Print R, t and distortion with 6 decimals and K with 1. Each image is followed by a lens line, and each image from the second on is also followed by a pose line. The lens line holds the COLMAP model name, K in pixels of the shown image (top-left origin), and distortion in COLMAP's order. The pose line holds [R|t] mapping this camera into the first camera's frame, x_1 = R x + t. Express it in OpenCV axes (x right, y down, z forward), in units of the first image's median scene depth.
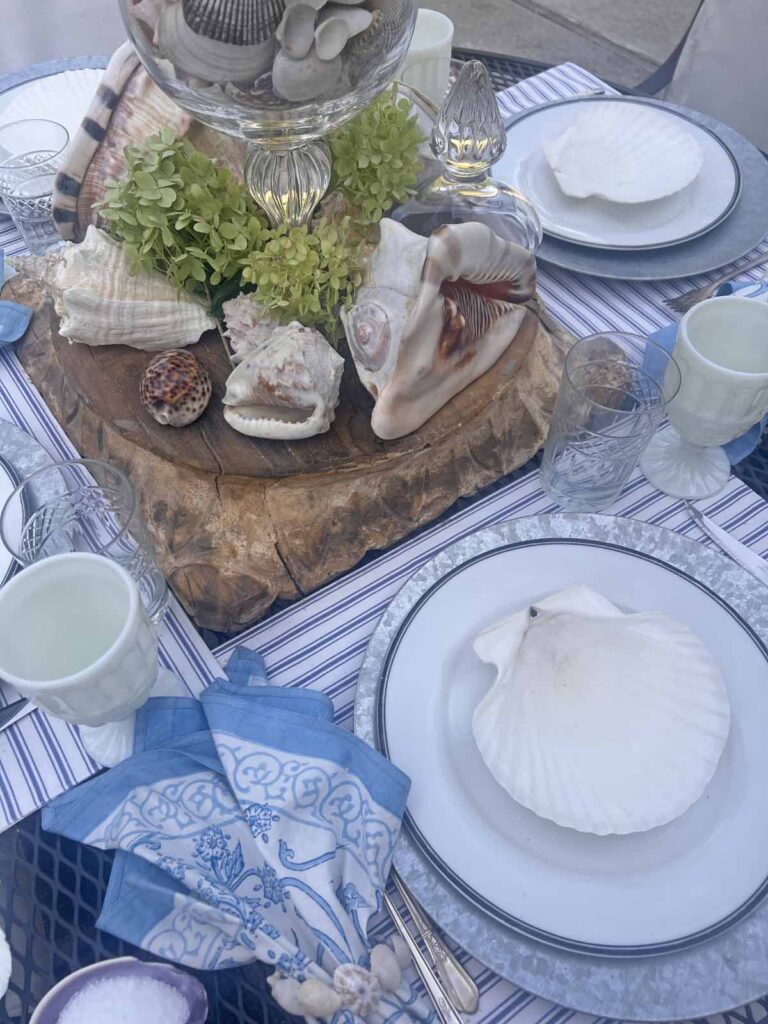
lens RADIAL K [[778.1, 0, 368.6], [0, 778.1, 509.0], [0, 0, 1]] dist [0.054904, -0.078108]
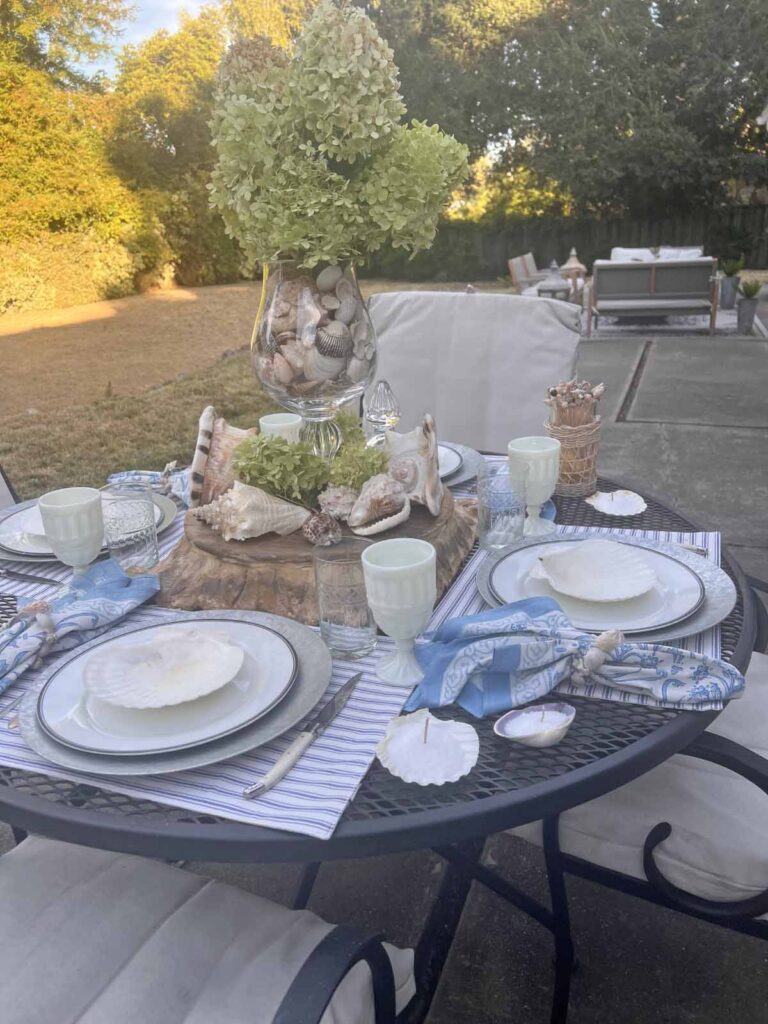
lens RADIAL K [[778.1, 0, 370.0], [0, 778.1, 513.9], [0, 0, 1]] dist [0.054904, -0.078108]
pose [[0.826732, -0.222997, 0.516514, -1.119304], [0.481563, 0.755176, -0.444754, 0.698556], [-0.290880, 0.616426, 0.731716, -0.393638]]
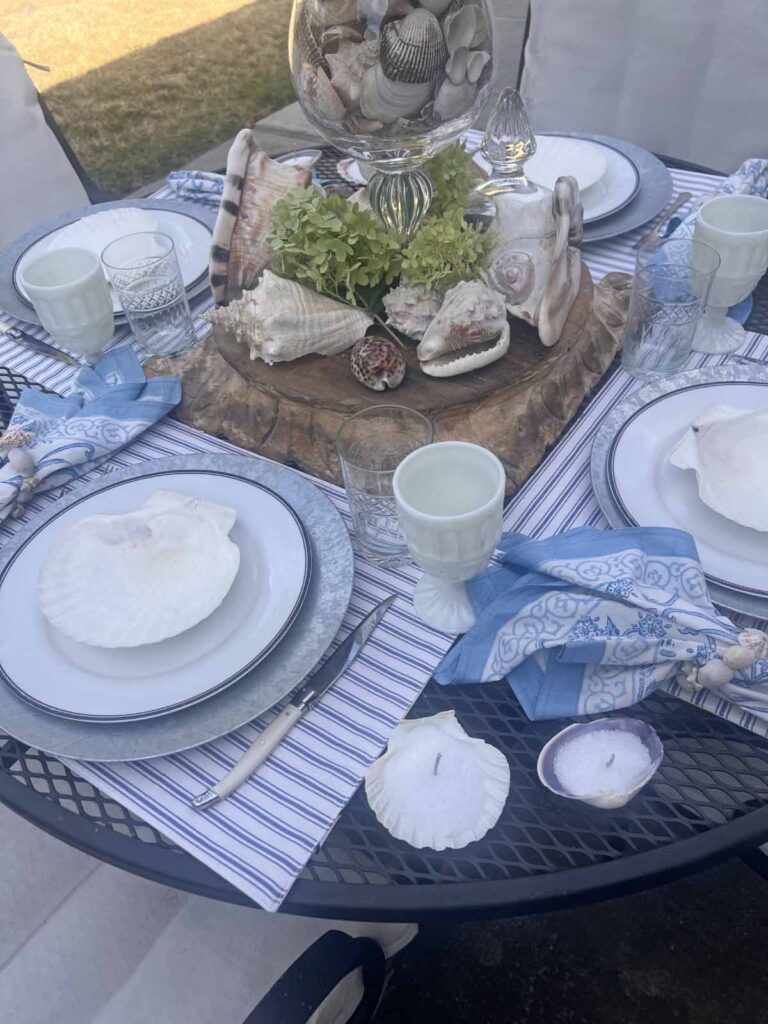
lens RADIAL K [[778.1, 0, 380.5], [0, 778.1, 512.5], [0, 0, 1]] dist [0.054904, -0.078108]
pose [[0.926816, -0.311756, 0.209332, -0.608196], [0.340209, 0.933089, -0.116632, 0.232502], [-0.158964, 0.179313, 0.970864, -0.205689]]
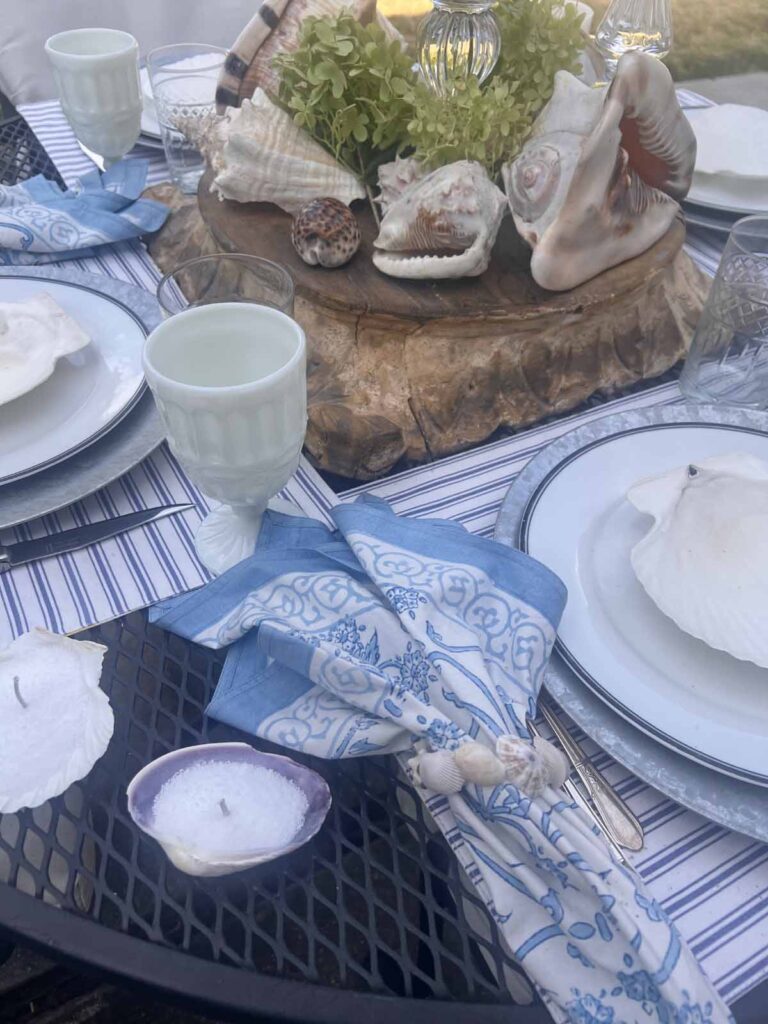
lens RADIAL K [[778.1, 0, 366.1], [0, 778.1, 511.4], [0, 0, 1]] dist [0.054904, -0.078108]
pose [[0.994339, 0.097275, -0.042743, -0.124141], [-0.102716, 0.982957, -0.152463, 0.349342], [0.027183, 0.155990, 0.987385, 0.079561]]
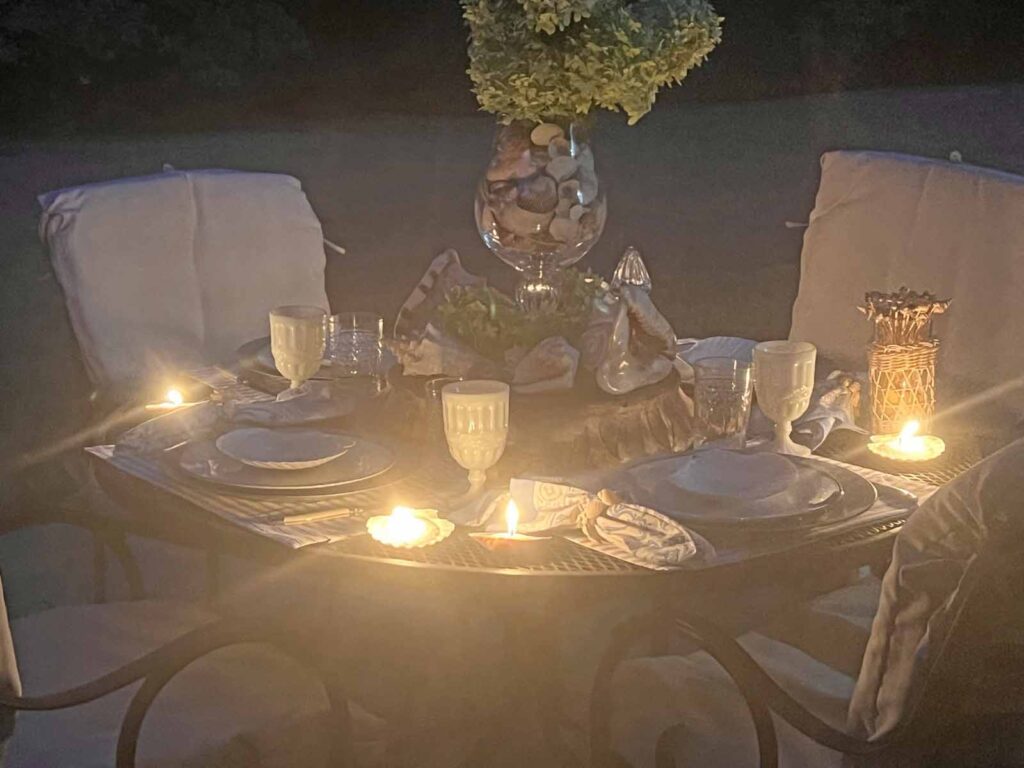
lens RADIAL K [[1692.5, 0, 511.5], [0, 1692.5, 384.1], [0, 0, 1]] dist [-0.013398, 0.000000]
pose [[0.996776, 0.005700, 0.080034, -0.518123], [0.047610, 0.760885, -0.647138, 2.491340], [-0.064585, 0.648862, 0.758160, -2.055801]]
